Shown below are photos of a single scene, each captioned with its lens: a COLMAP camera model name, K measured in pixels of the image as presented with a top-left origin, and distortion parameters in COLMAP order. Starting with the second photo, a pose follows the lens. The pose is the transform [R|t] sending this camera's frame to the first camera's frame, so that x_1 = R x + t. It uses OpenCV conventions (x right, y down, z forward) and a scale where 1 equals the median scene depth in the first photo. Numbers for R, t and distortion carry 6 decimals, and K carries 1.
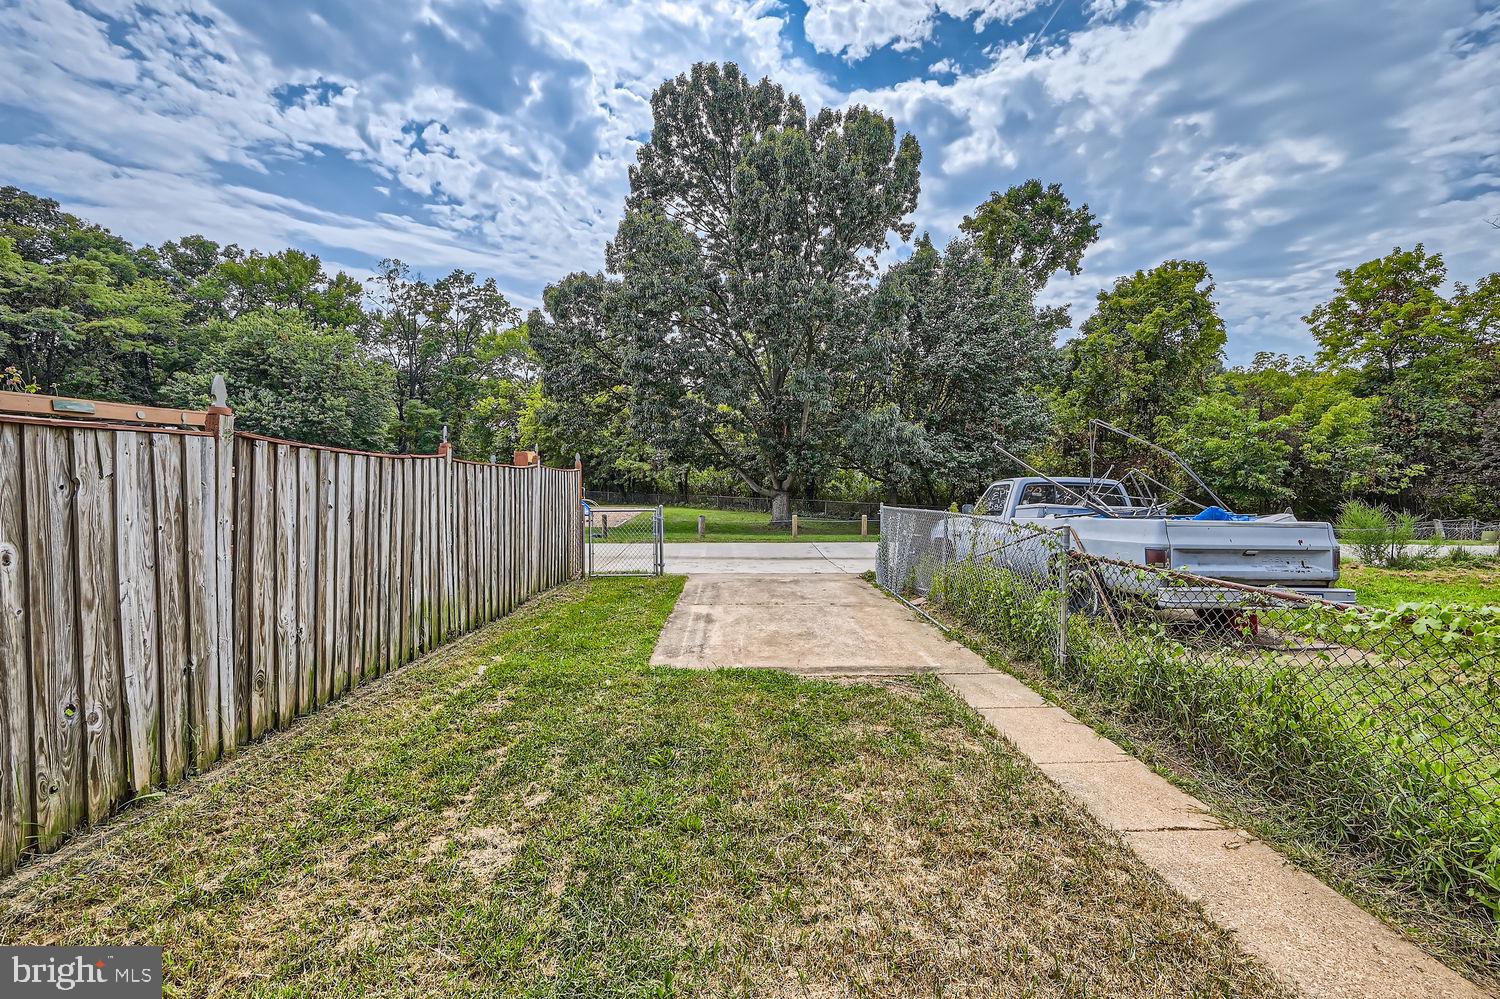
lens RADIAL K [[575.7, 0, 747.0], [0, 575.7, 483.3], [0, 0, 1]] dist [-0.001515, -0.000185]
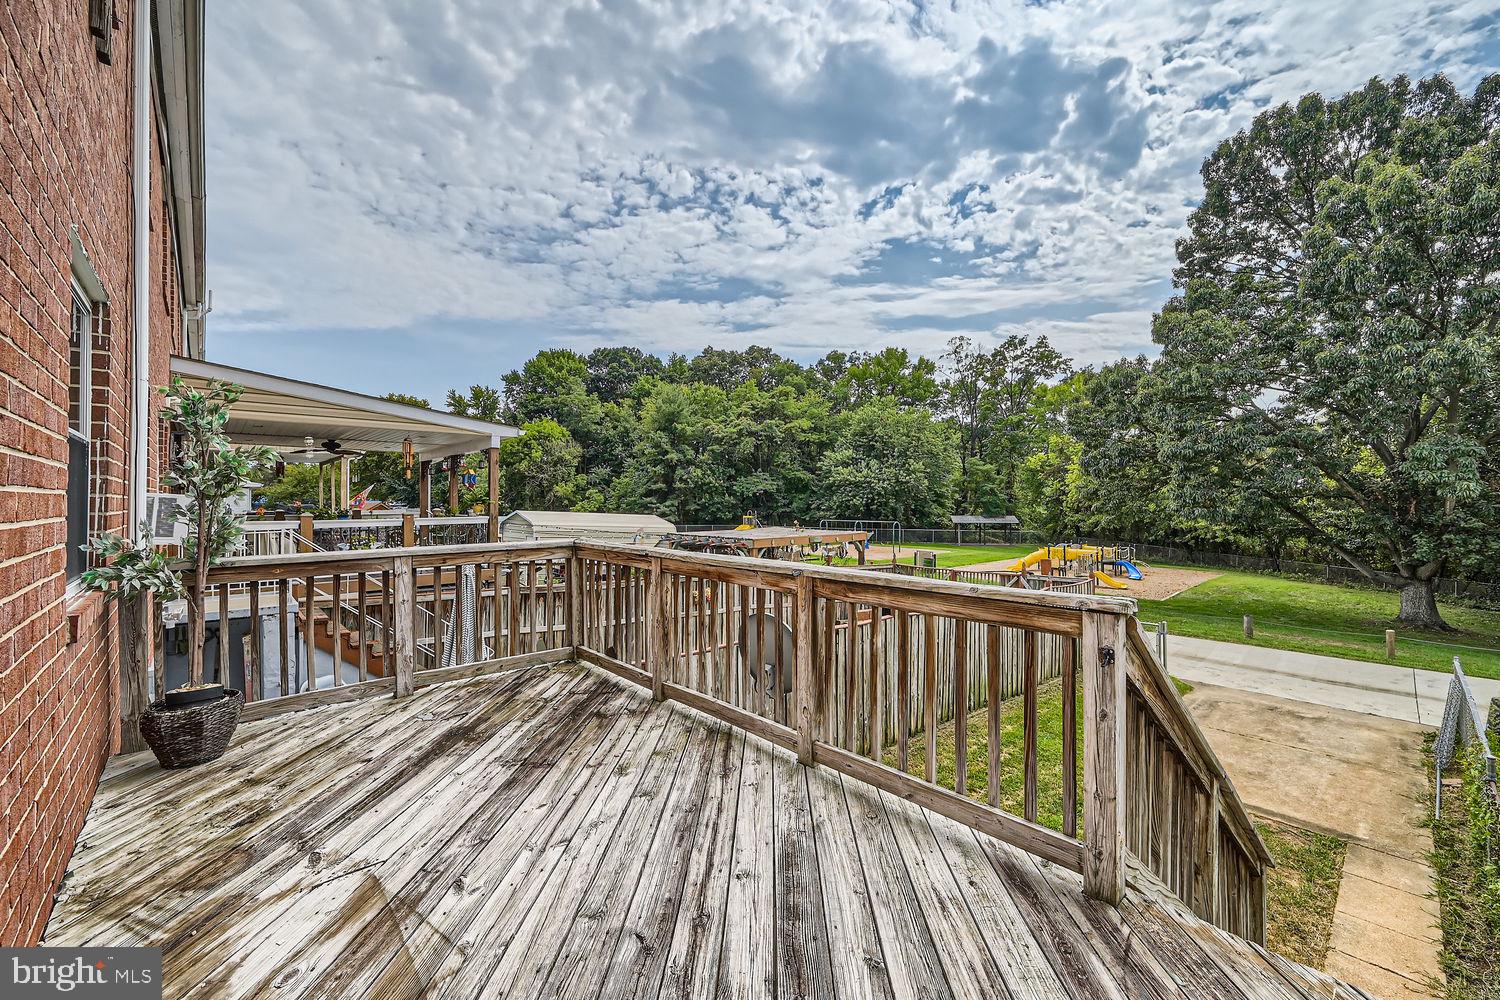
lens RADIAL K [[619.0, 0, 750.2], [0, 619.0, 506.2], [0, 0, 1]] dist [-0.004740, 0.000032]
pose [[0.641204, 0.016204, -0.767199, 0.098058], [-0.003080, 0.999823, 0.018543, -0.079495], [0.767364, -0.009526, 0.641141, -0.159504]]
